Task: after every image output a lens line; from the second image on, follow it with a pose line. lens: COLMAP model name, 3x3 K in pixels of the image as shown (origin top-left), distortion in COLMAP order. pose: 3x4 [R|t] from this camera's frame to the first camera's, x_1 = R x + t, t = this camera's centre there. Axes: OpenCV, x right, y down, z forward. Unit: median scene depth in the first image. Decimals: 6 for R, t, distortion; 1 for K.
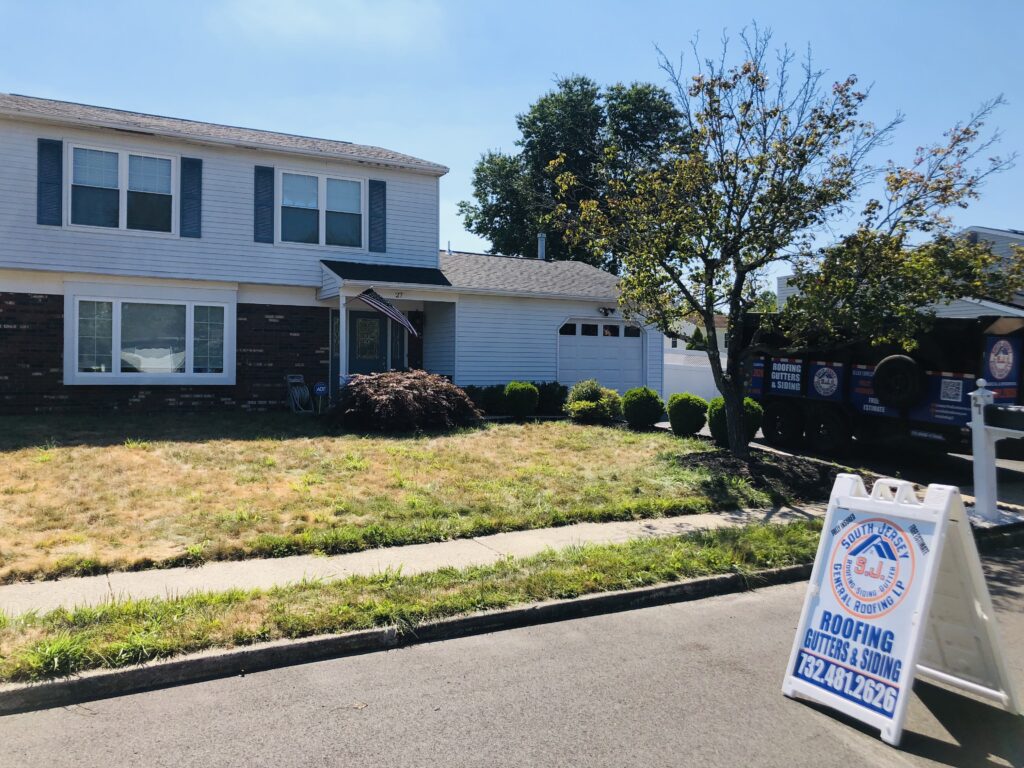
lens RADIAL K [[827.5, 0, 521.4], [0, 827.5, 381.7], [0, 0, 1]] dist [0.047878, 0.005088]
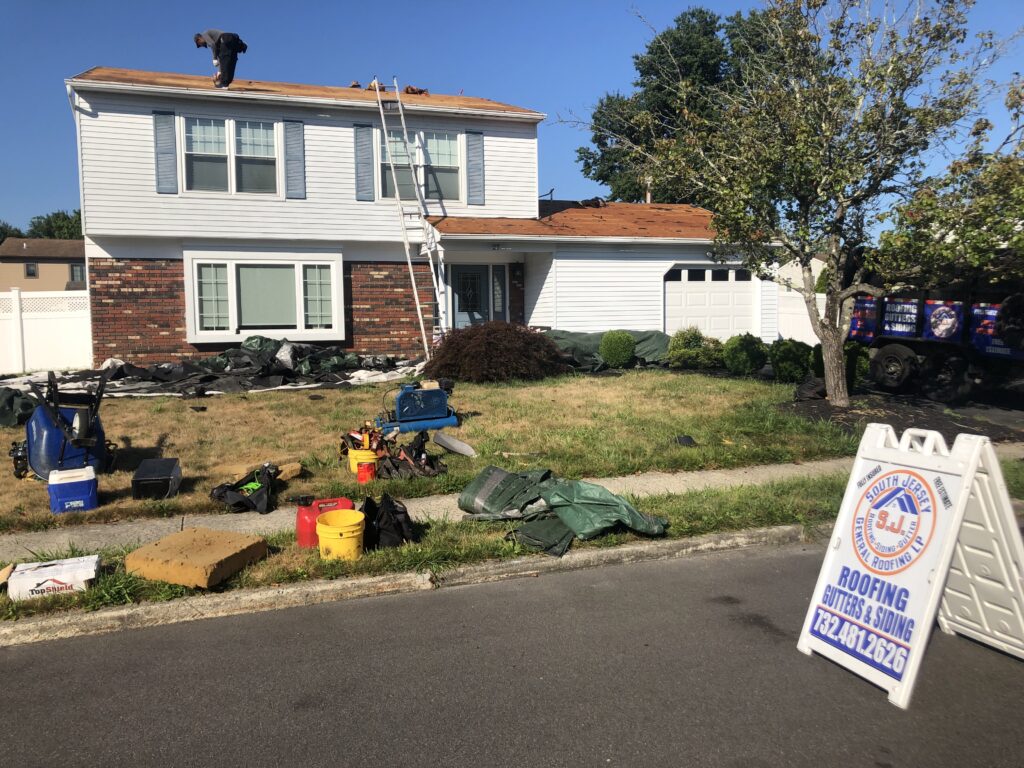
lens RADIAL K [[827.5, 0, 515.7], [0, 827.5, 378.1], [0, 0, 1]] dist [0.047878, 0.005088]
pose [[0.987709, -0.013946, -0.155681, 0.145478], [0.022661, 0.998265, 0.054343, 0.001051], [0.154654, -0.057203, 0.986311, 0.019103]]
